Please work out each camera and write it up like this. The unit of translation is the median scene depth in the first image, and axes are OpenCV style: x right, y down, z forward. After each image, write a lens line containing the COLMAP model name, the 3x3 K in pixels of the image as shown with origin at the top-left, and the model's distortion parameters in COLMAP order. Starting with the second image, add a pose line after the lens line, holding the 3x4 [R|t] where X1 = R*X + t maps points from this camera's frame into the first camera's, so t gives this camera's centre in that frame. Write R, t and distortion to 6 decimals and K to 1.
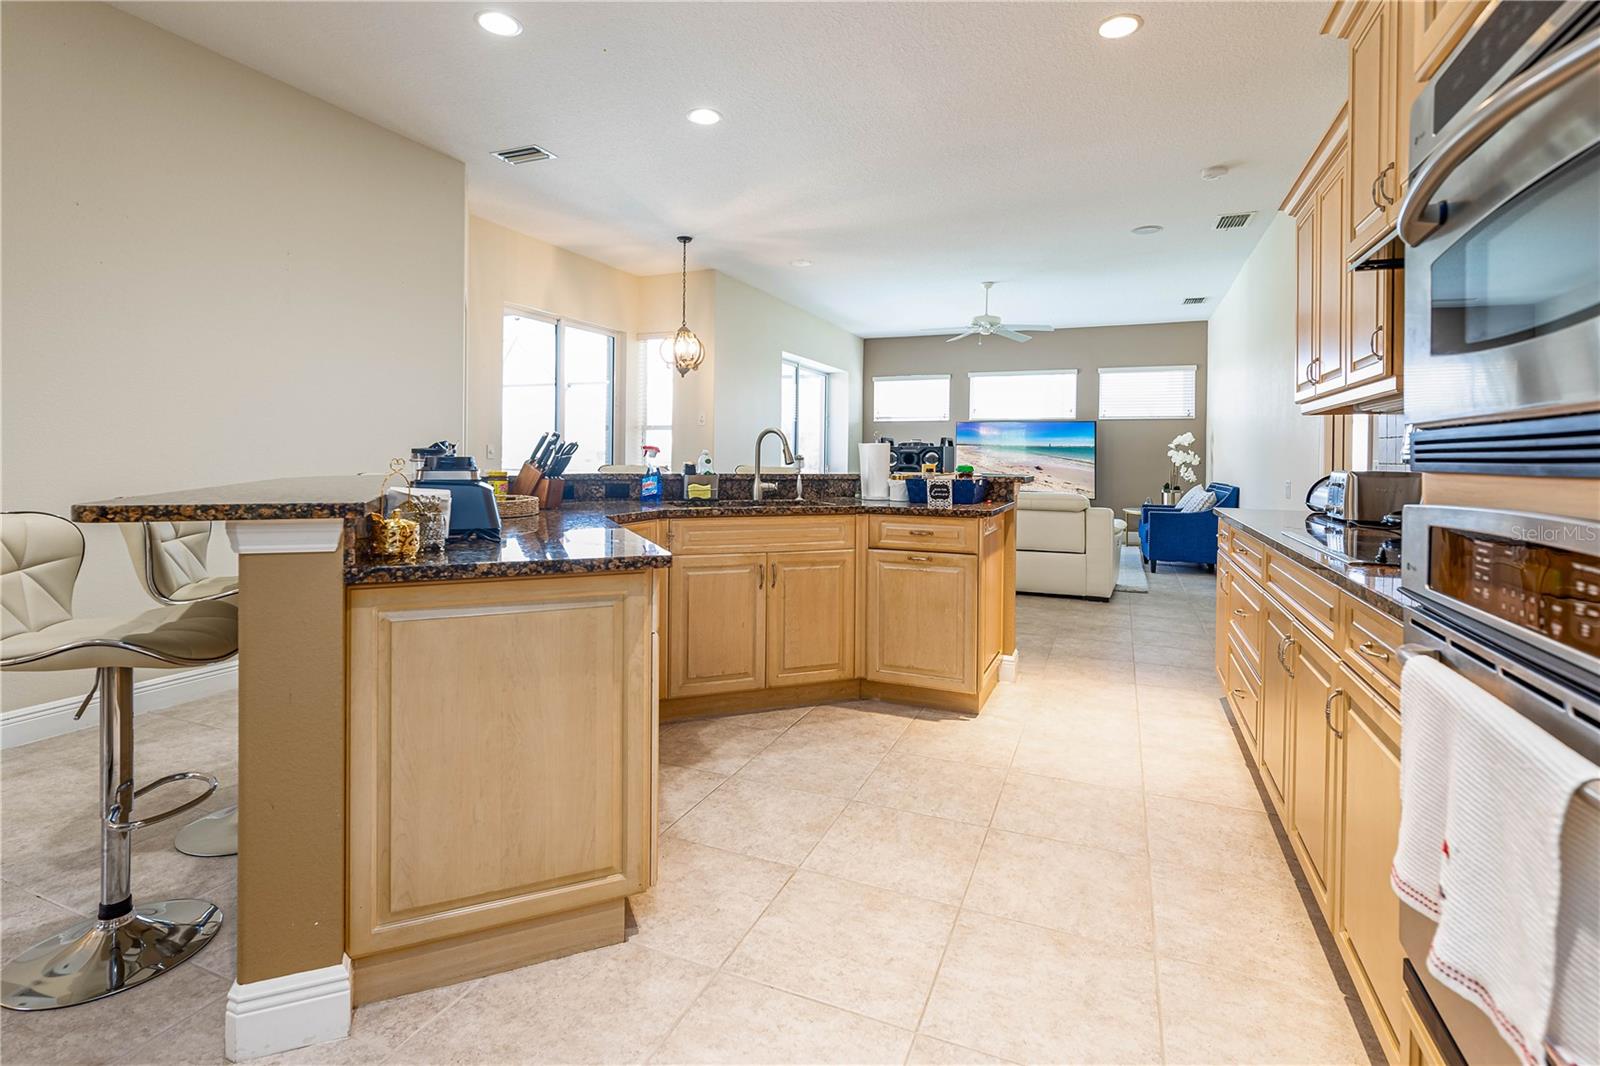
lens RADIAL K [[708.3, 0, 802.0], [0, 708.3, 467.9], [0, 0, 1]] dist [-0.000988, -0.000167]
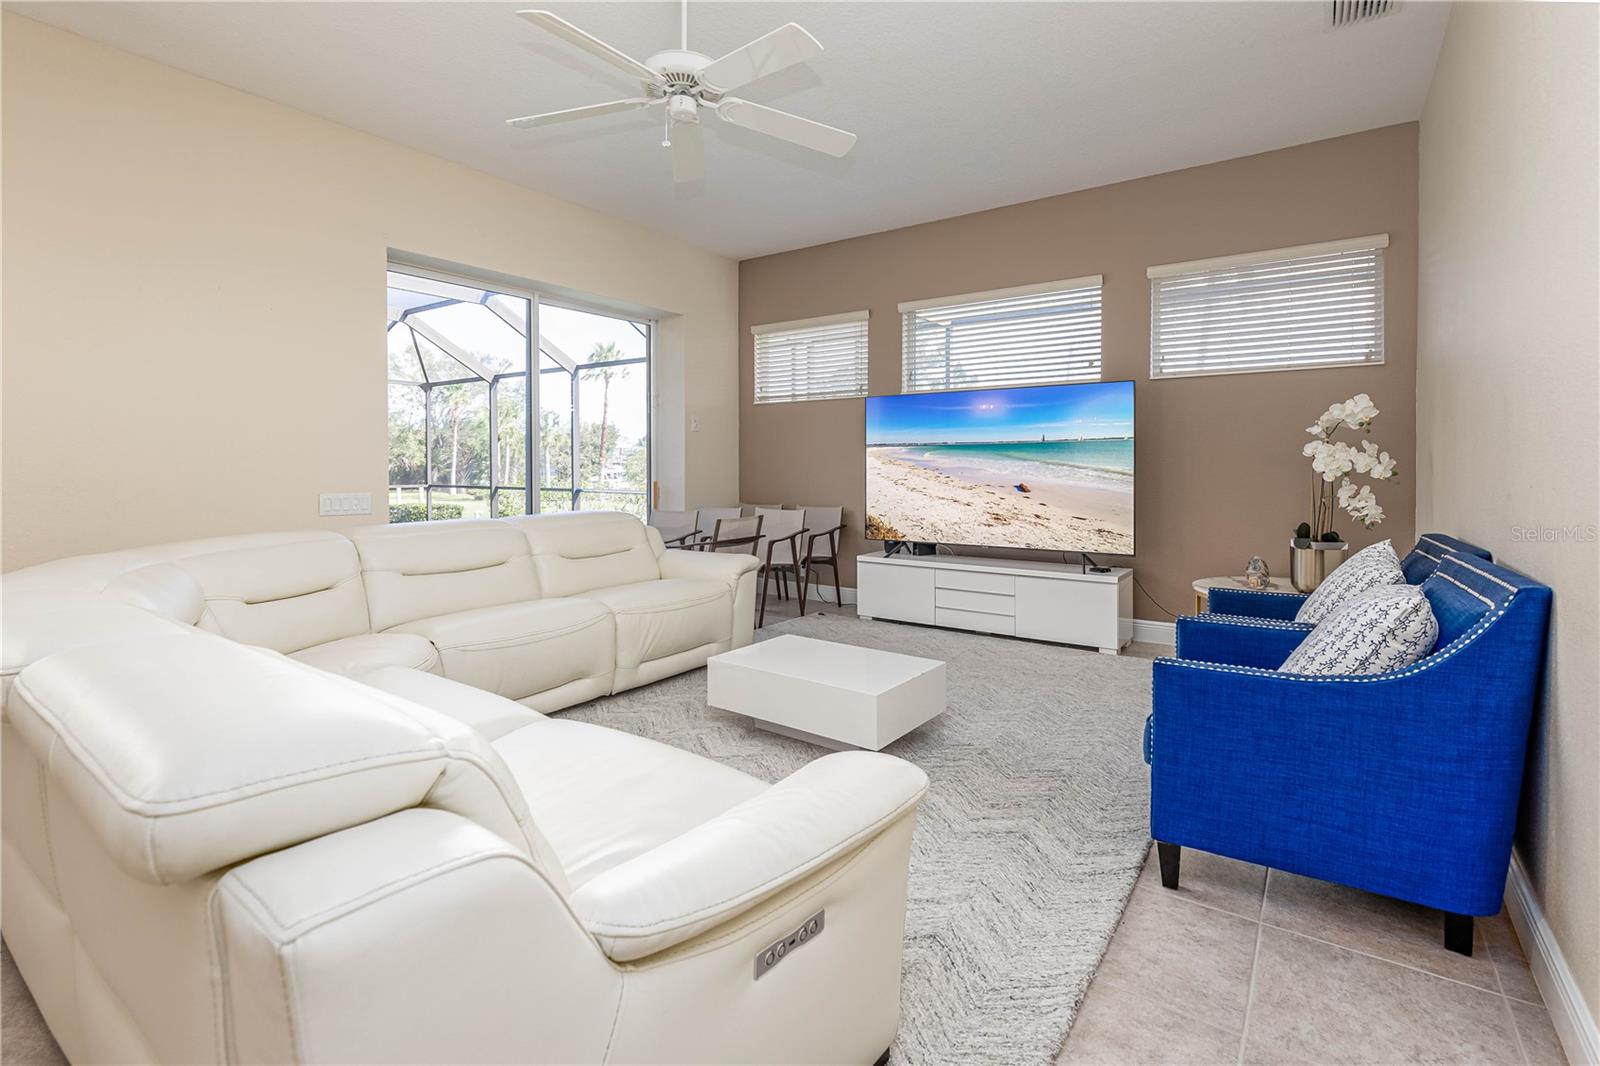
lens RADIAL K [[737.7, 0, 808.9], [0, 737.7, 495.2], [0, 0, 1]] dist [0.002942, 0.000383]
pose [[0.982219, -0.003659, -0.187705, 0.321757], [0.006673, 0.999859, 0.015427, -0.003255], [0.187622, -0.016406, 0.982104, 0.542262]]
